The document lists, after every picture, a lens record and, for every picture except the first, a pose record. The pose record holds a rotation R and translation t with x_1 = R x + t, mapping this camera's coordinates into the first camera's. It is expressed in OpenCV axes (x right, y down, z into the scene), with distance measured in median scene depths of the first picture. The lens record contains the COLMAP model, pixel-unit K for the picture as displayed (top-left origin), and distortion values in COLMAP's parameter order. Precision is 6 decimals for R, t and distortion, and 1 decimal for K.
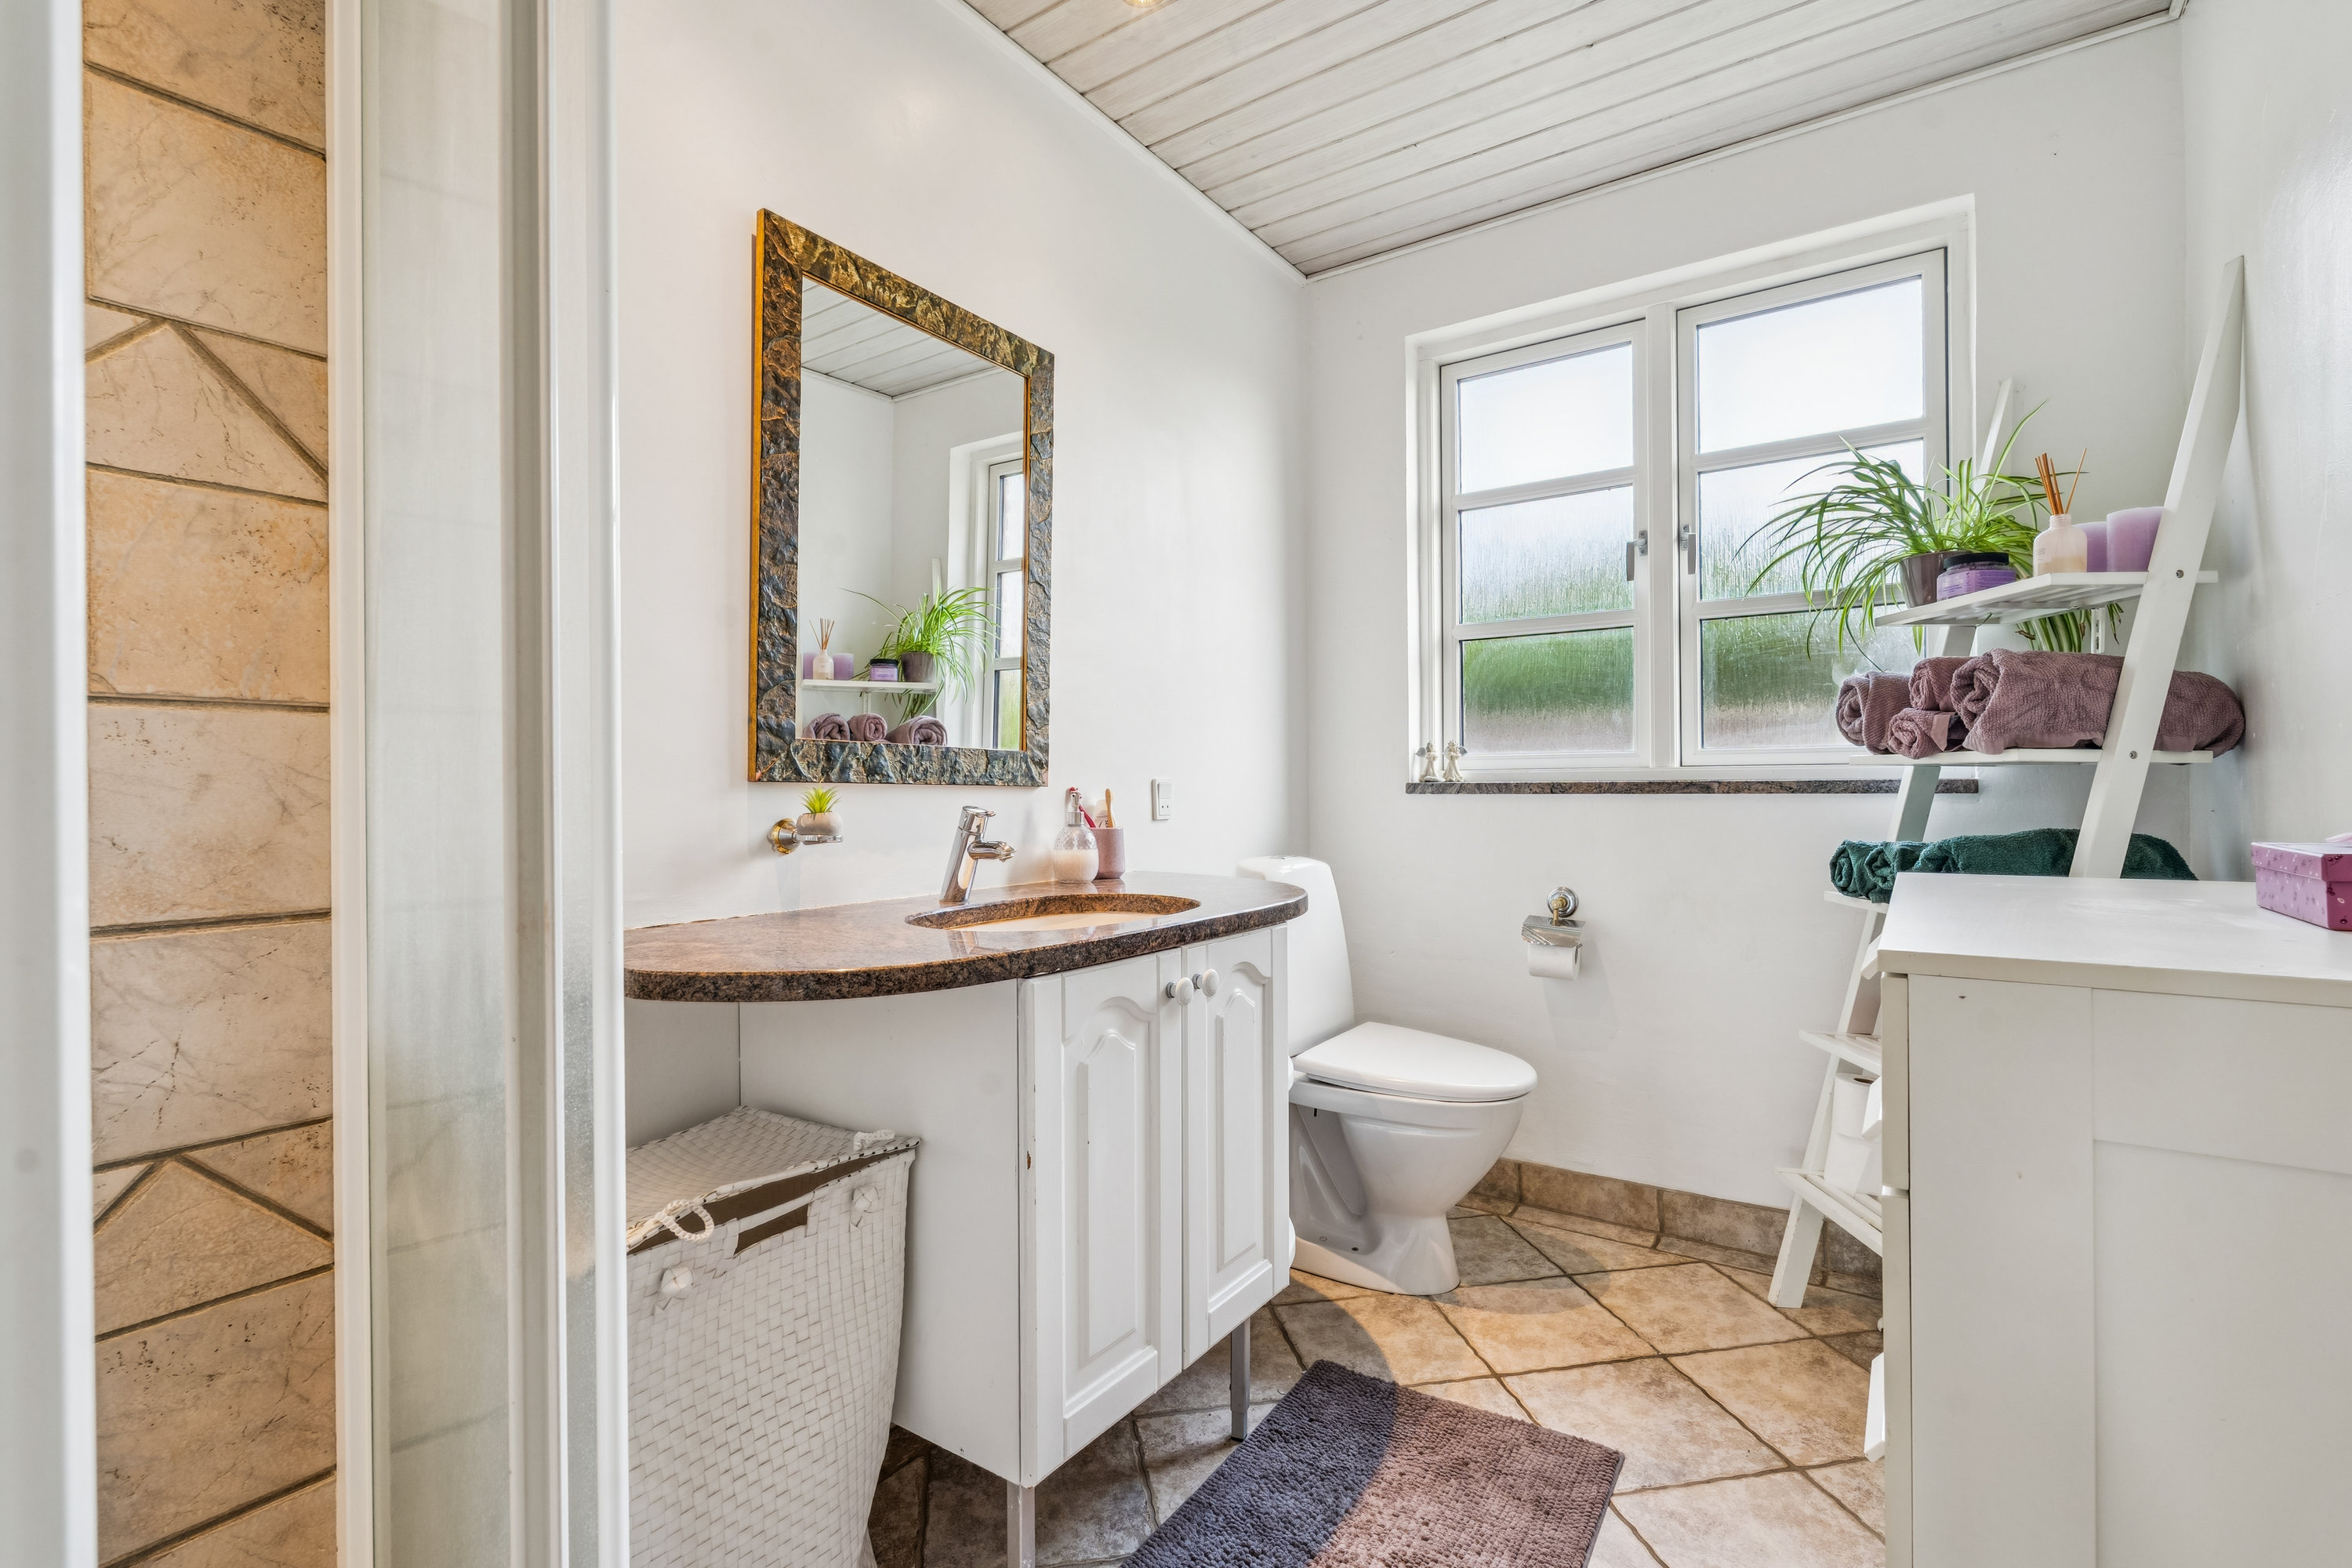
lens RADIAL K [[1083.5, 0, 1176.0], [0, 1083.5, 784.0], [0, 0, 1]] dist [-0.001191, -0.000170]
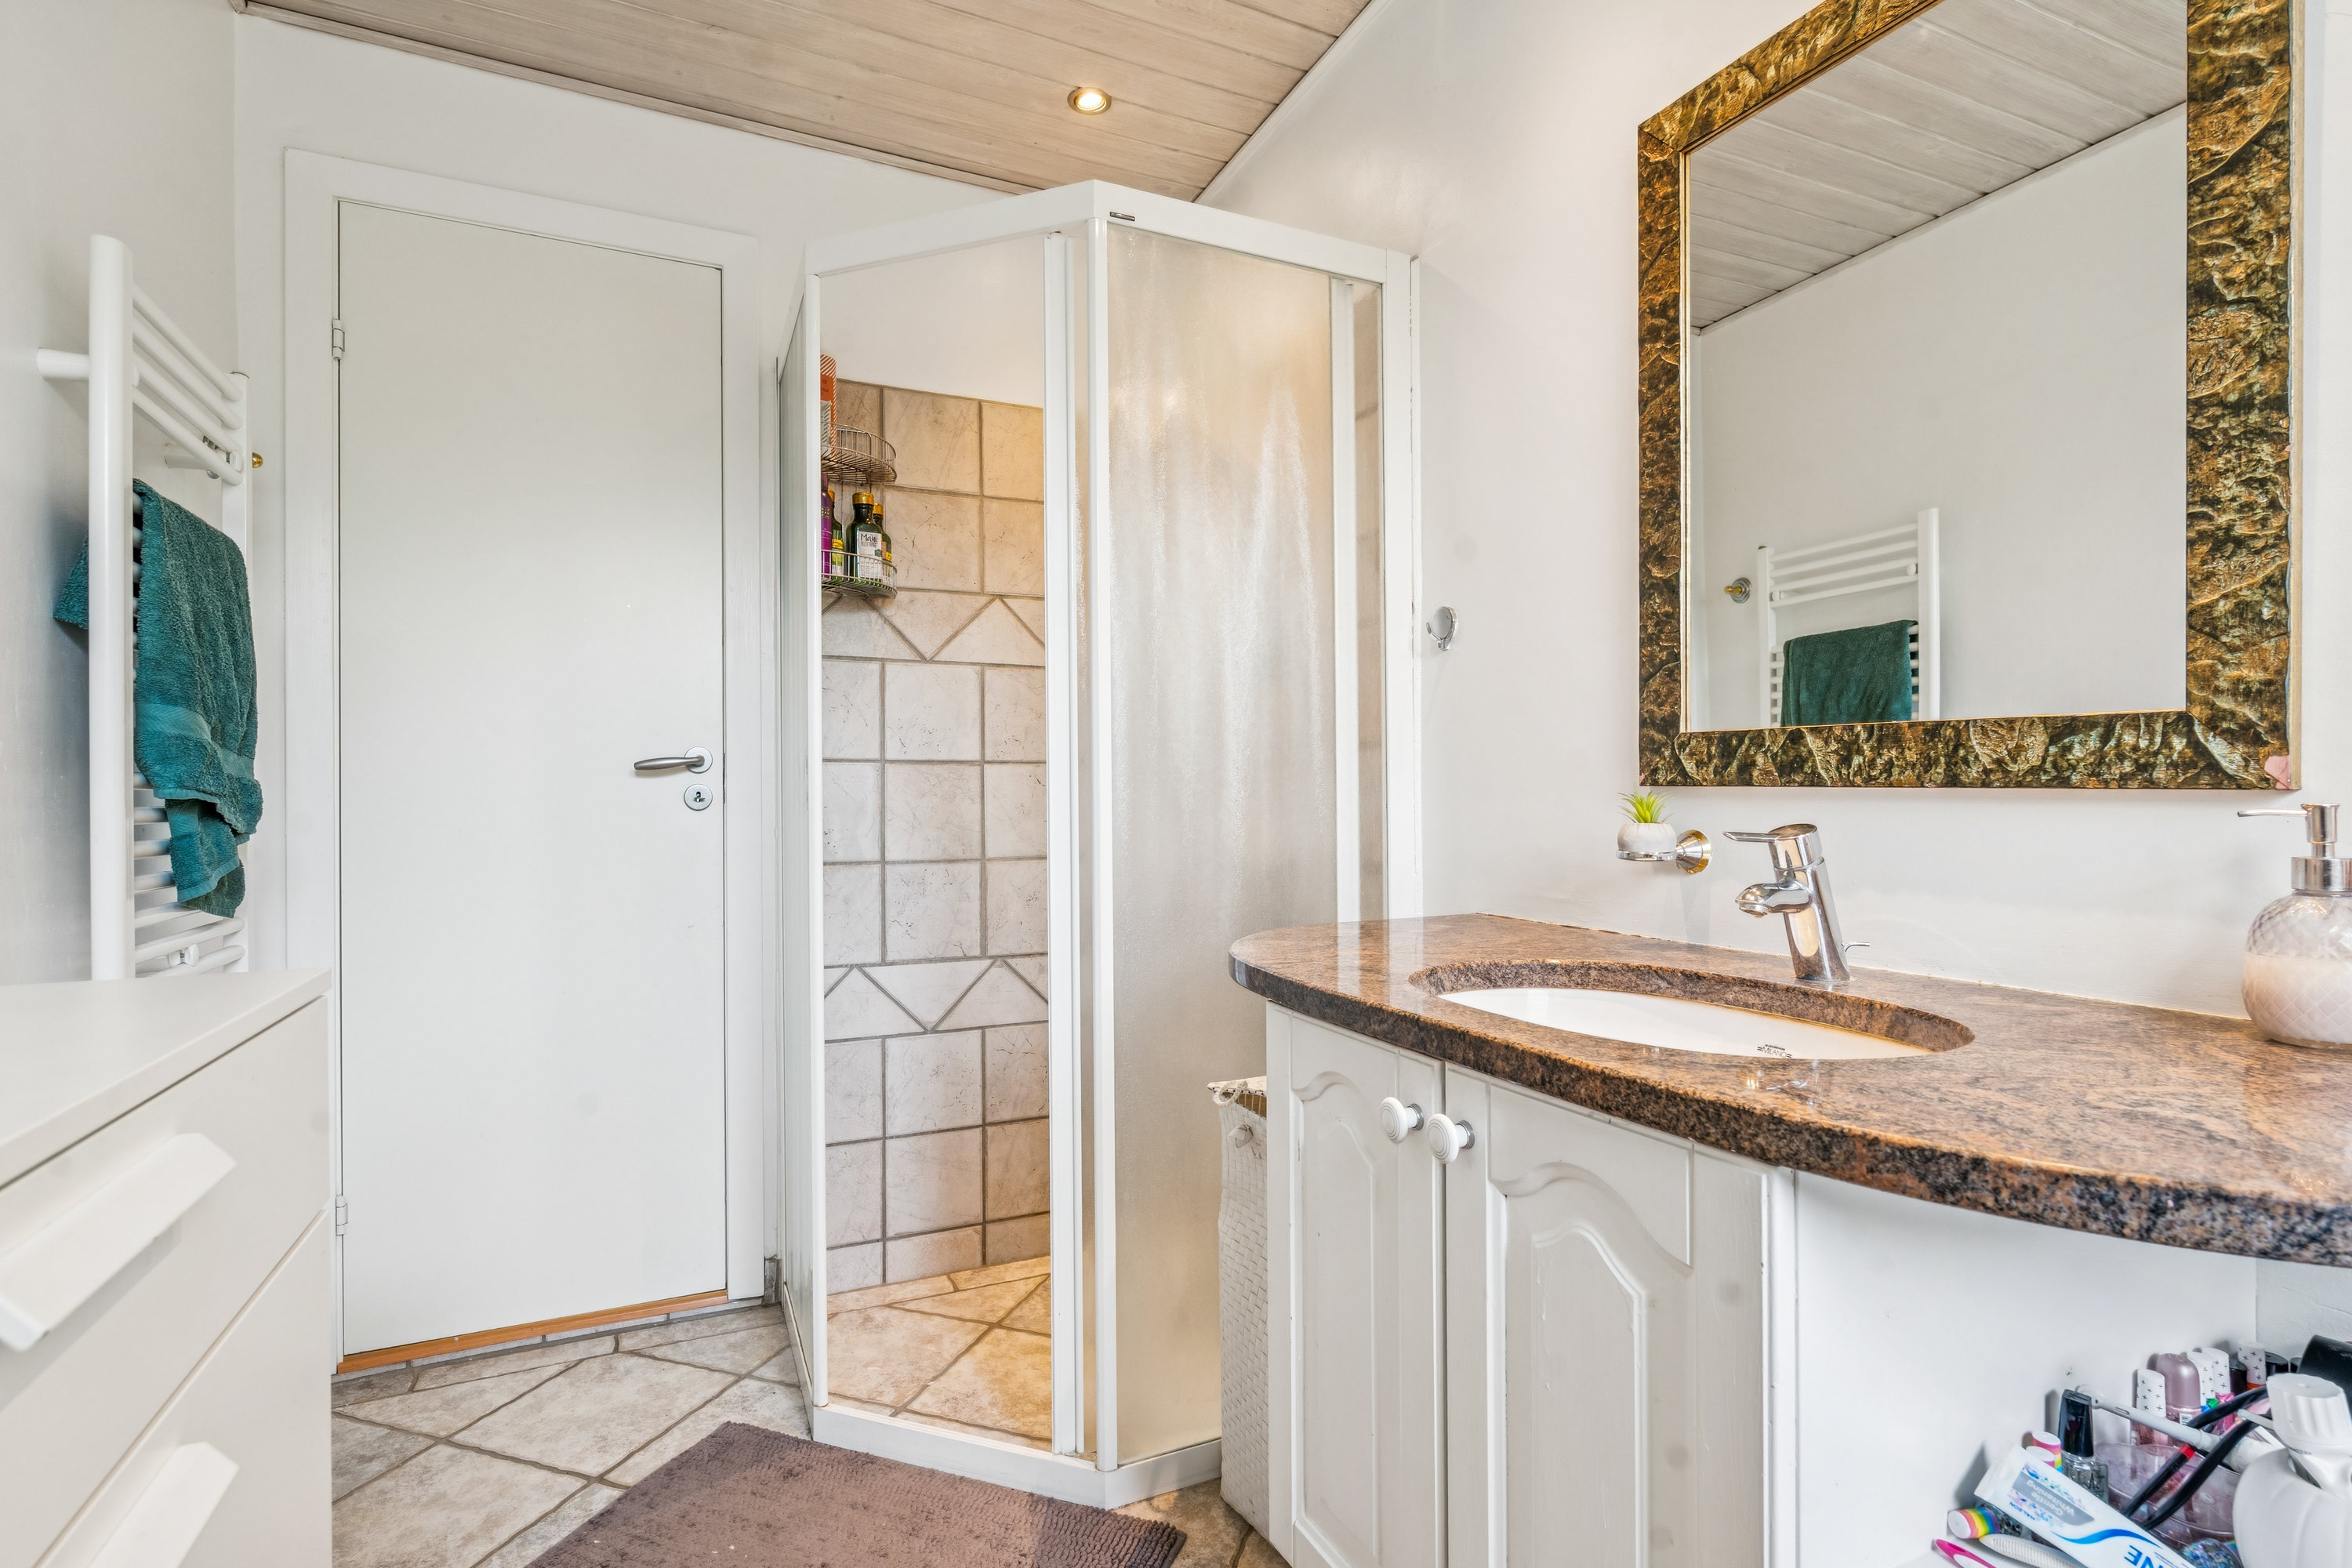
lens RADIAL K [[1133.5, 0, 1173.6], [0, 1133.5, 792.9], [0, 0, 1]] dist [0.001204, 0.000320]
pose [[-0.507262, 0.010063, -0.861733, 0.576139], [0.015072, 0.999882, 0.002805, -0.004330], [0.861660, -0.011565, -0.507355, 1.089837]]
